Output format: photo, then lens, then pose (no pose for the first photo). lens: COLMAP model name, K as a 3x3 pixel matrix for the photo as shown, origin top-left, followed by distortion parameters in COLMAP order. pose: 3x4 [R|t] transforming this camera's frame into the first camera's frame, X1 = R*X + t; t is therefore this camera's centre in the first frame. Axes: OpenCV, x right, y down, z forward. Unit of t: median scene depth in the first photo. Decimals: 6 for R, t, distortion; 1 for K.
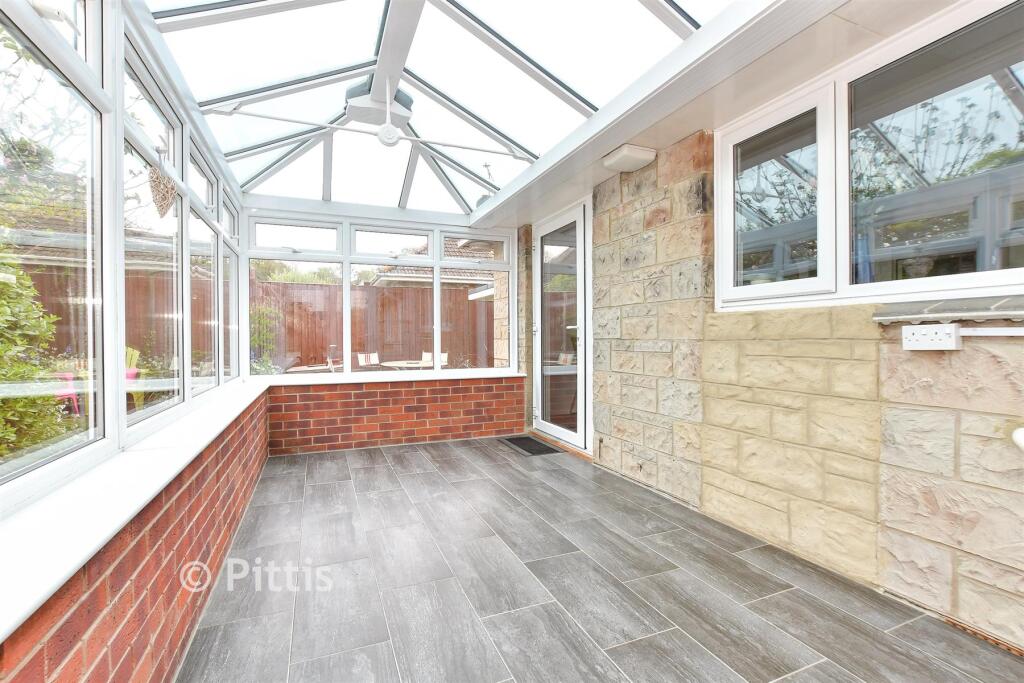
lens RADIAL K [[454.2, 0, 505.8], [0, 454.2, 339.1], [0, 0, 1]] dist [-0.000014, -0.000032]
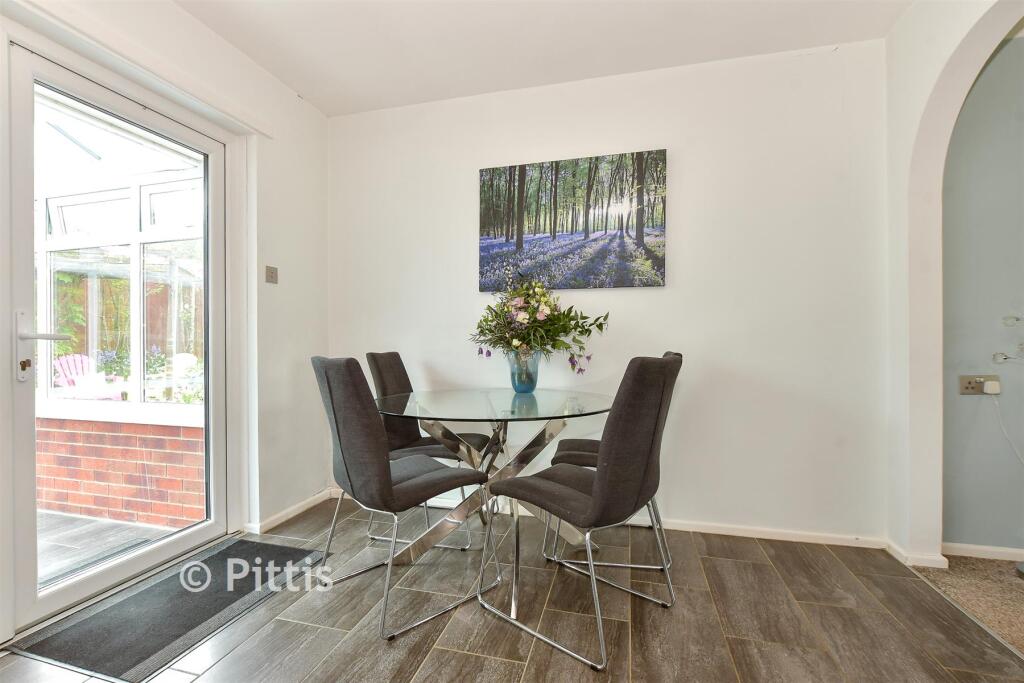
lens RADIAL K [[454.2, 0, 505.8], [0, 454.2, 339.1], [0, 0, 1]] dist [-0.000014, -0.000032]
pose [[0.789925, 0.002933, -0.613197, 0.673445], [-0.001528, 0.999995, 0.002815, -0.025094], [0.613202, -0.001286, 0.789925, 0.832146]]
